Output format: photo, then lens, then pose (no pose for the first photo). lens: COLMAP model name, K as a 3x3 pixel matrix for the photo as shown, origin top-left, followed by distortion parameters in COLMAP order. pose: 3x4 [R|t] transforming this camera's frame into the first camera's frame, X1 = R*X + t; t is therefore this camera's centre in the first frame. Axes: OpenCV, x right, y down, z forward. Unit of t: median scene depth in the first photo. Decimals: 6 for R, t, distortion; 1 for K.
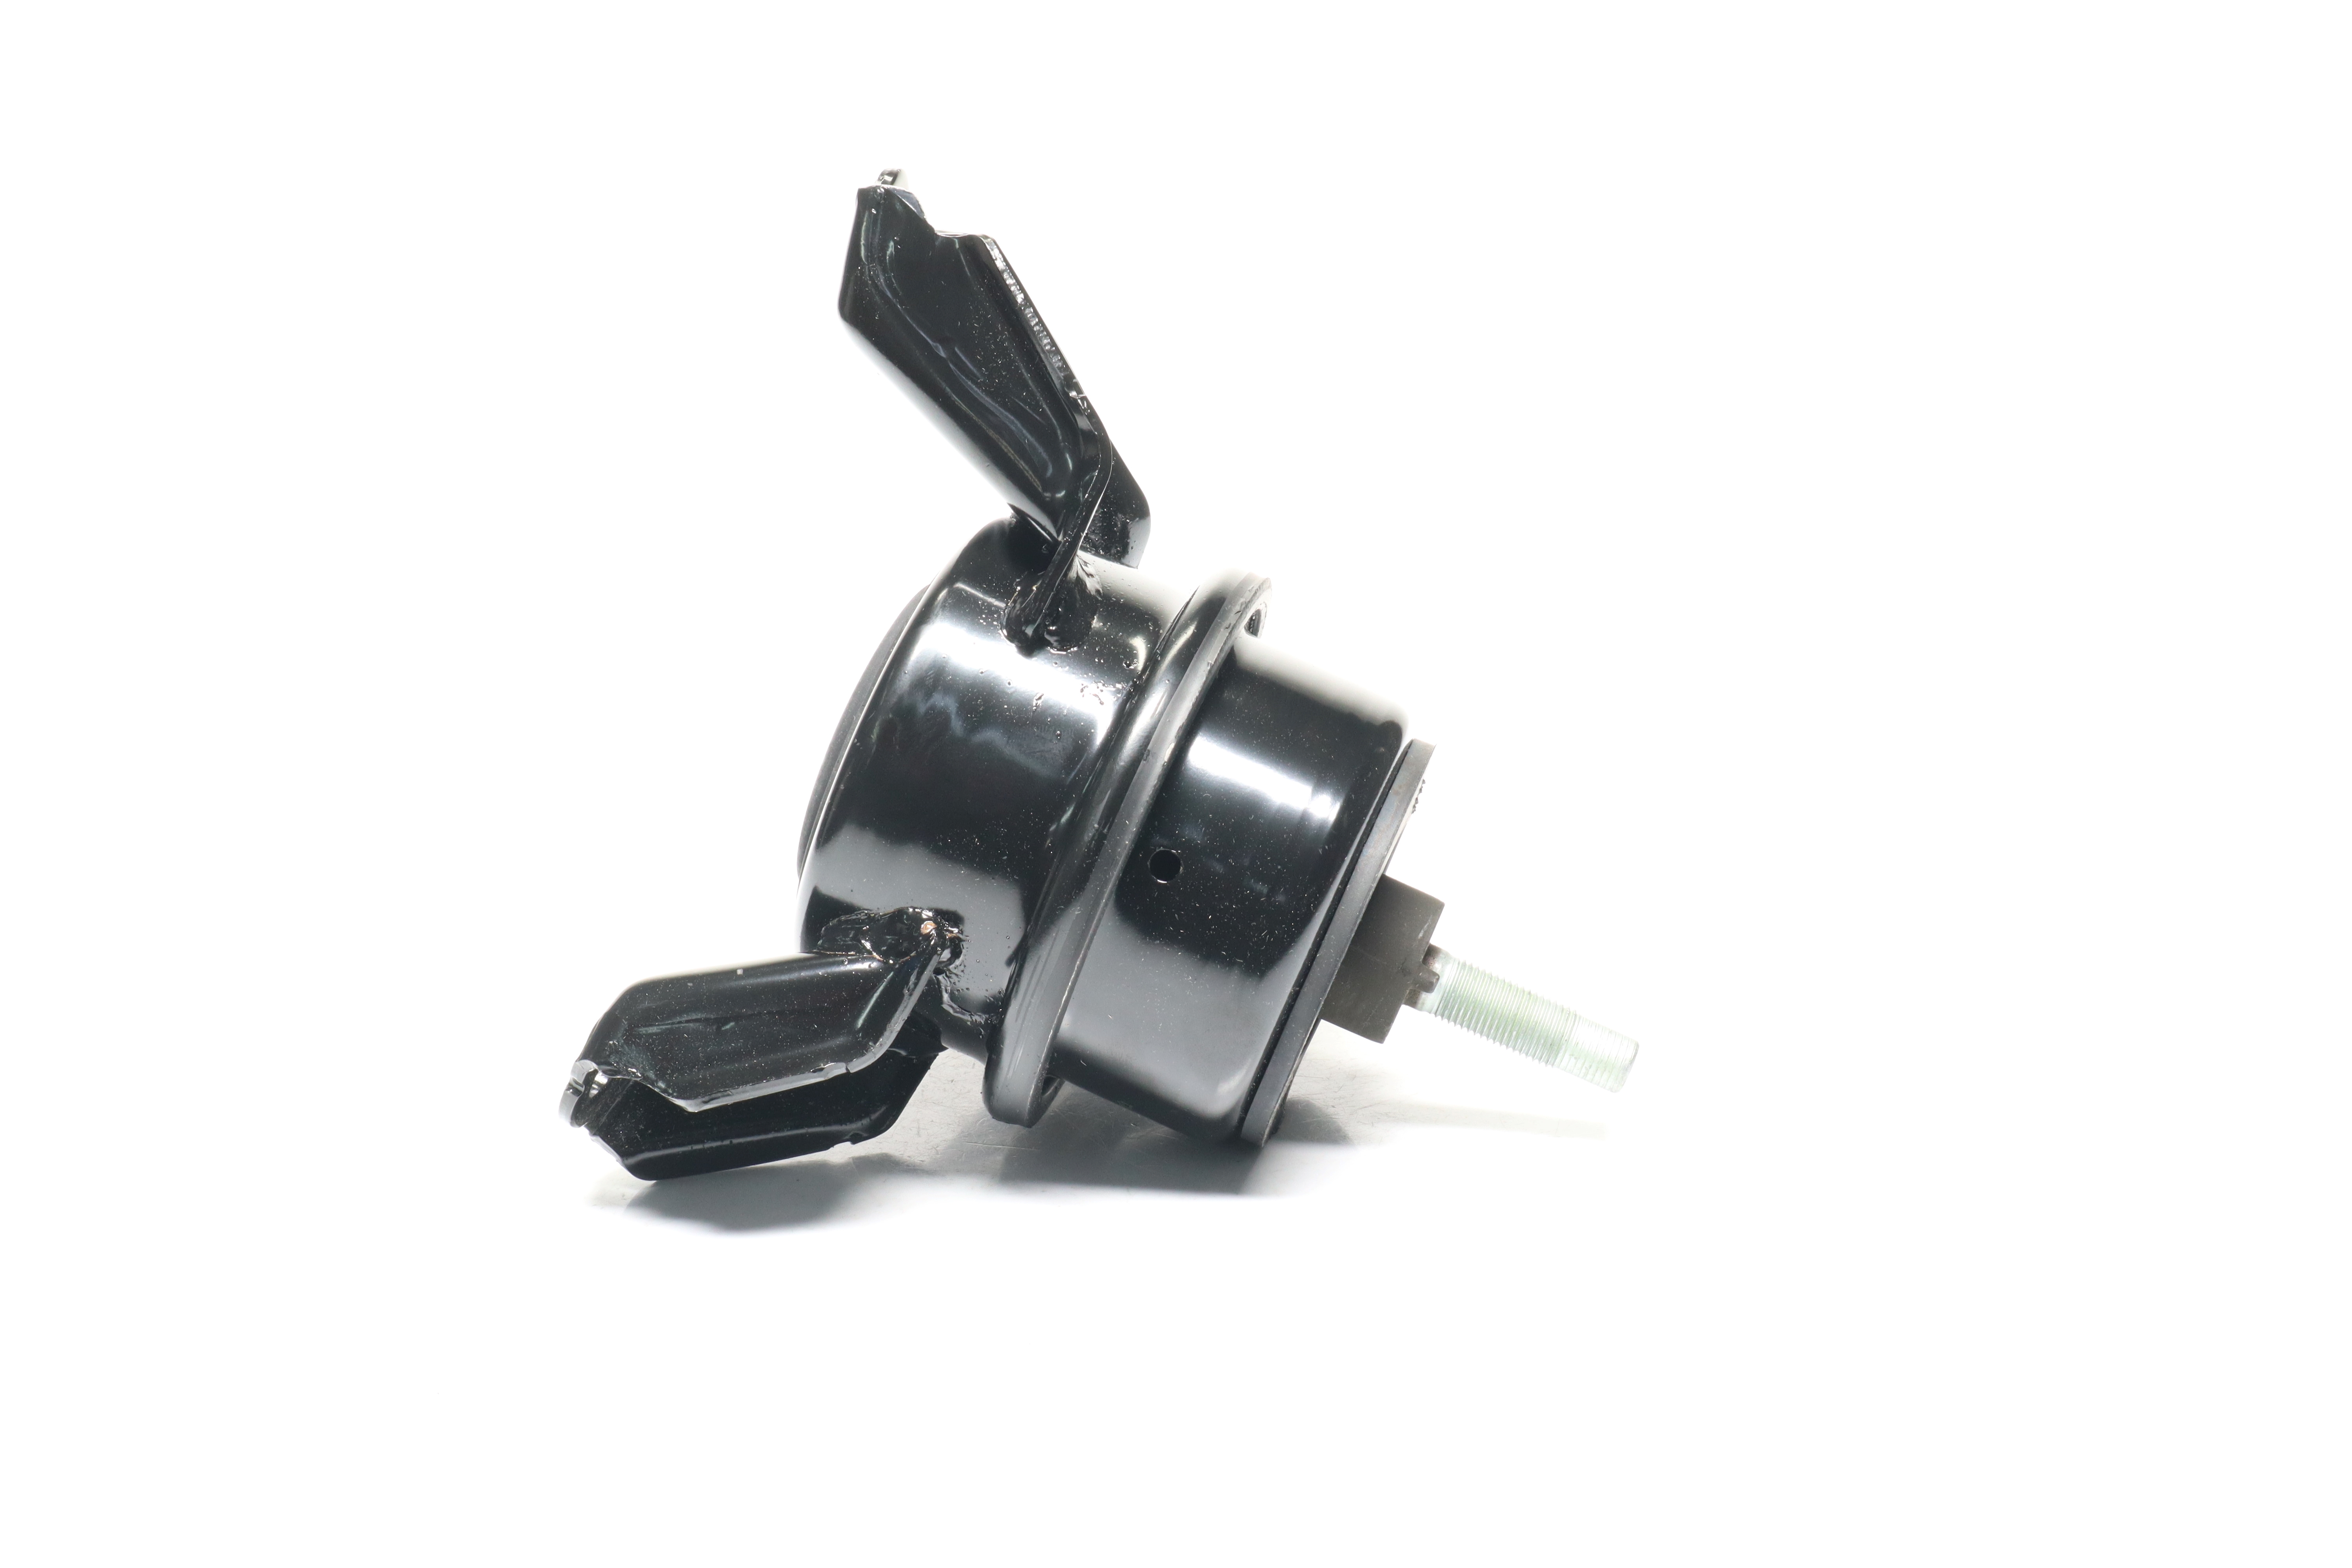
lens RADIAL K [[1894.5, 0, 1176.0], [0, 1894.5, 784.0], [0, 0, 1]] dist [-0.001019, -0.000276]
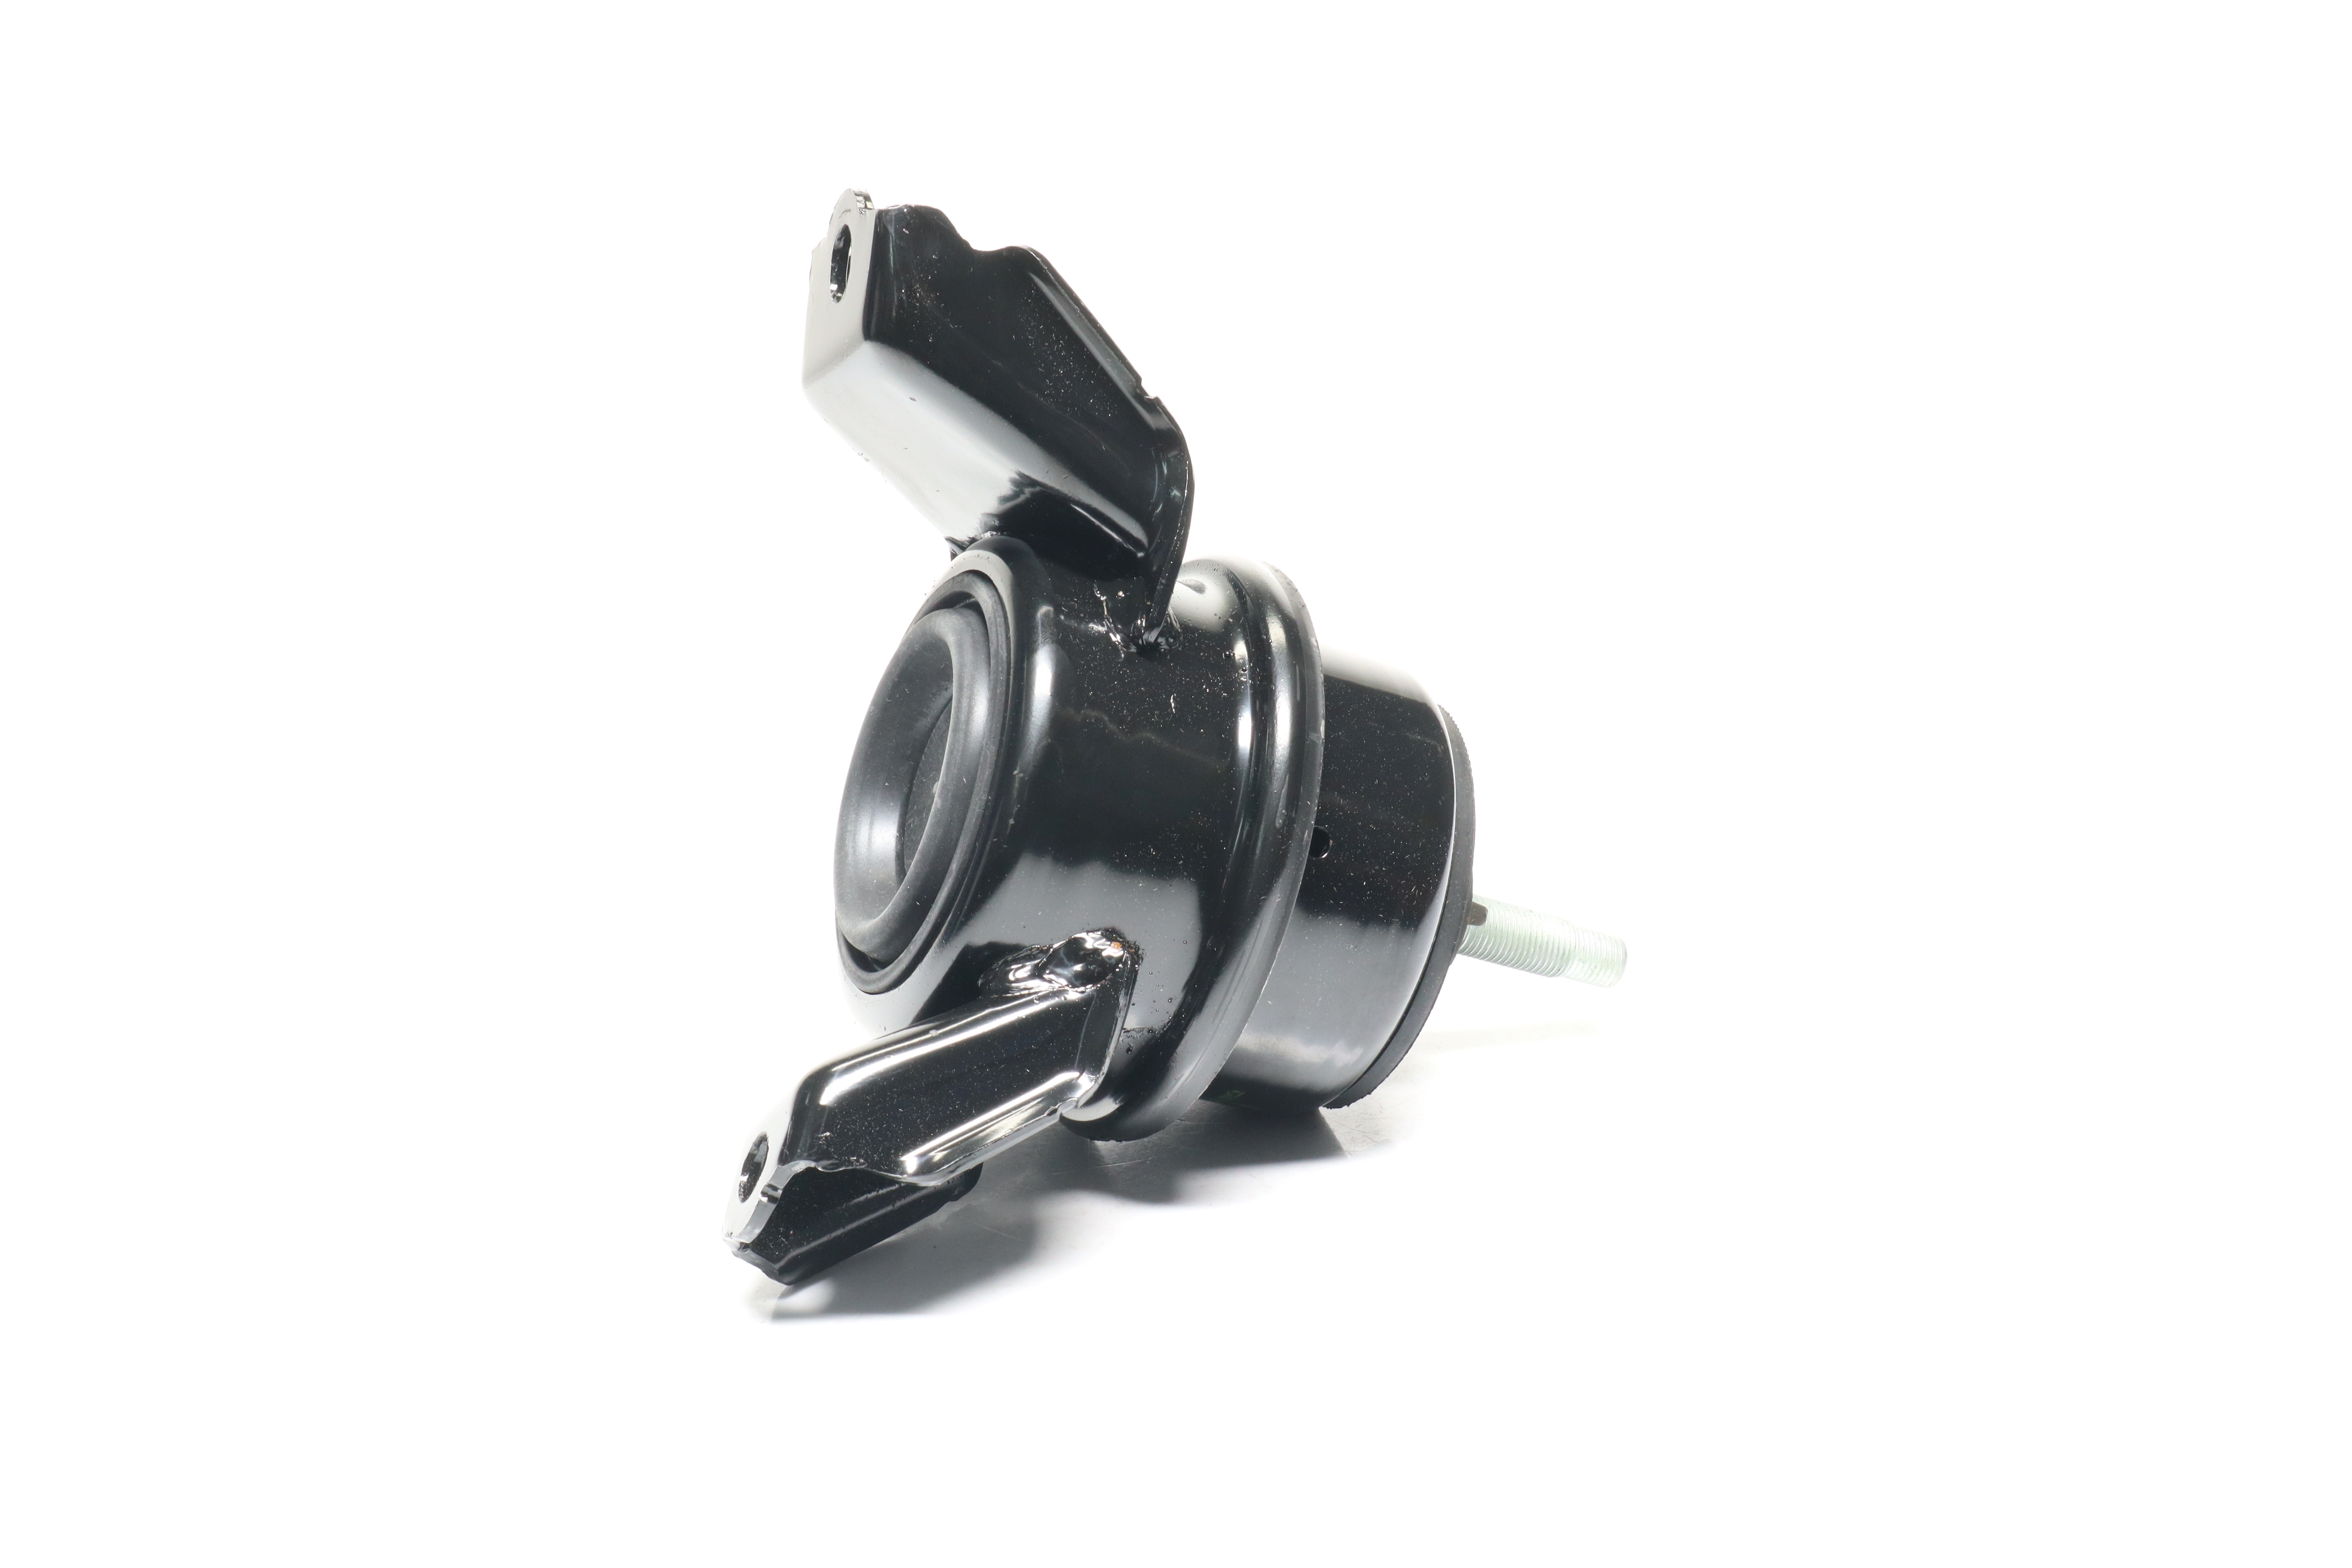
lens RADIAL K [[1894.5, 0, 1176.0], [0, 1894.5, 784.0], [0, 0, 1]] dist [-0.001019, -0.000276]
pose [[0.940563, -0.176119, 0.290386, -0.364124], [0.176866, 0.983945, 0.023892, -0.025080], [-0.289932, 0.028888, 0.956611, 0.047162]]
